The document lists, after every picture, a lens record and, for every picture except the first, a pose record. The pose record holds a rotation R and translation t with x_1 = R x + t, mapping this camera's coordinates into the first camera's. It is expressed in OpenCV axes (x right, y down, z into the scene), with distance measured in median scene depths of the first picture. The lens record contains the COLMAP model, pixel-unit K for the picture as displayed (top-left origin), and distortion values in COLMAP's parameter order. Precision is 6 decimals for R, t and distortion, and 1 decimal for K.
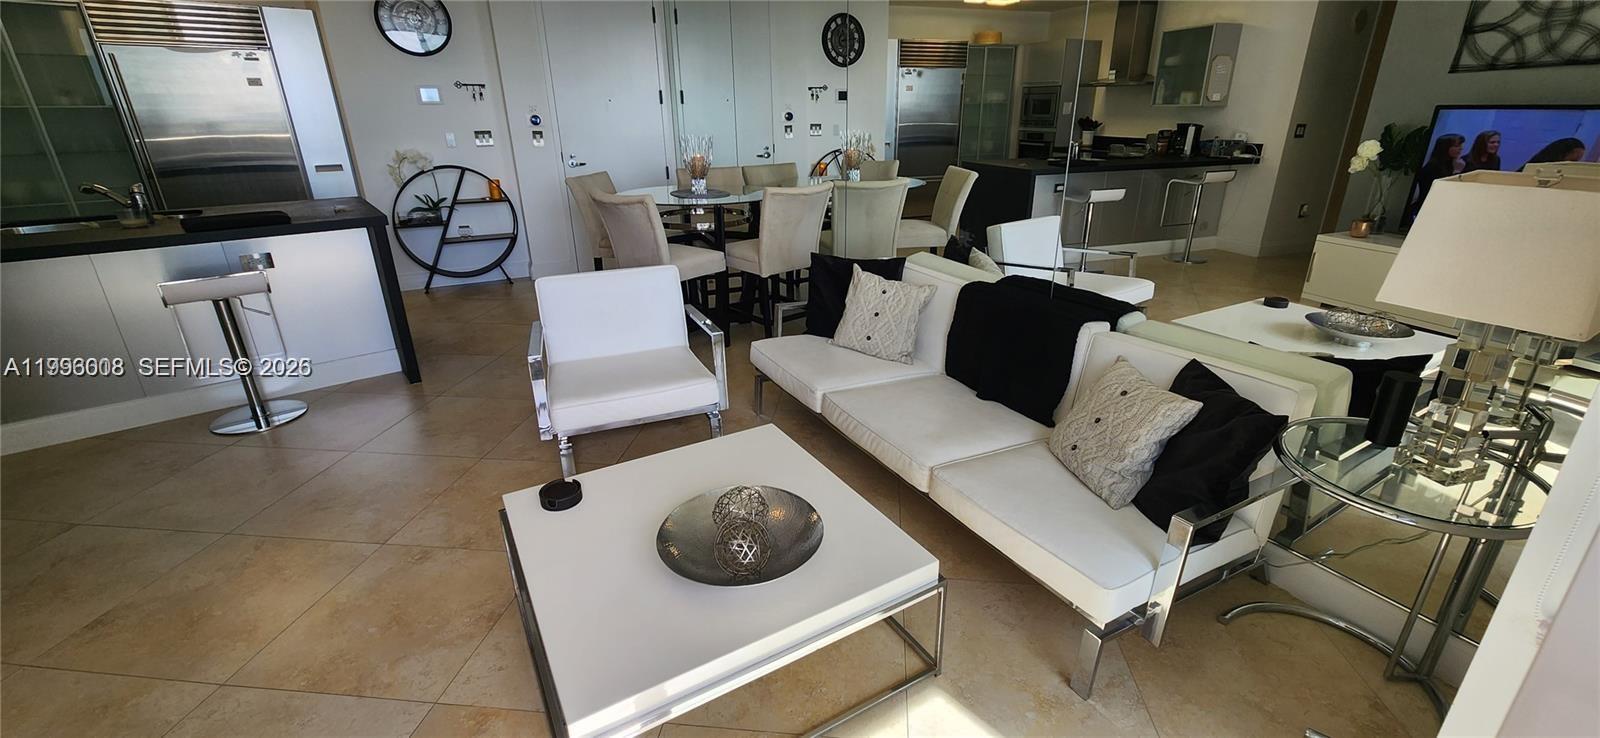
lens RADIAL K [[652.1, 0, 817.3], [0, 652.1, 354.2], [0, 0, 1]] dist [-0.004251, 0.000142]
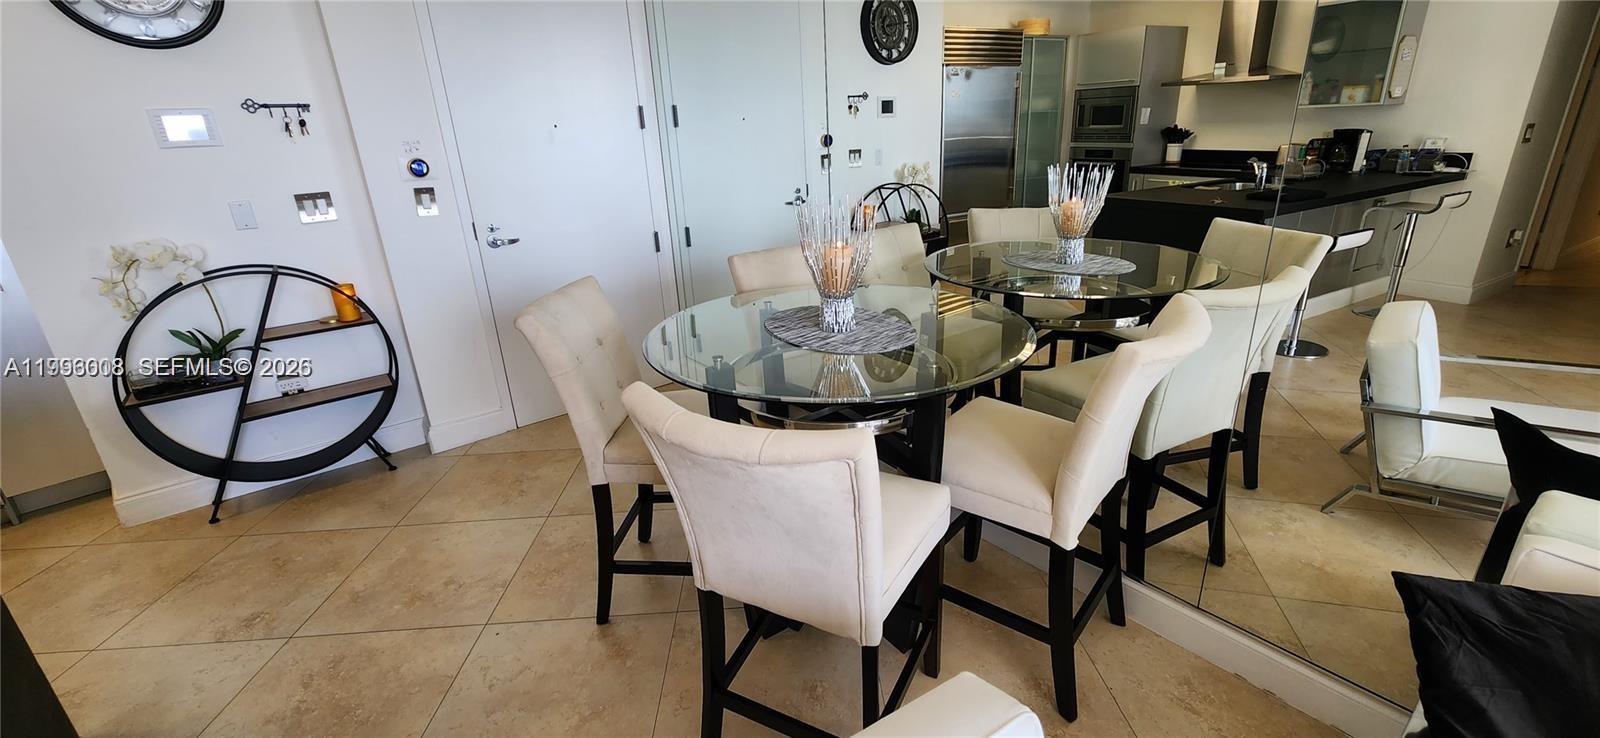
lens RADIAL K [[652.1, 0, 801.6], [0, 652.1, 355.9], [0, 0, 1]] dist [-0.004251, 0.000142]
pose [[0.987679, -0.083042, 0.132642, -0.211648], [0.085806, 0.996195, -0.015250, -0.175260], [-0.130871, 0.026444, 0.991047, 0.446512]]
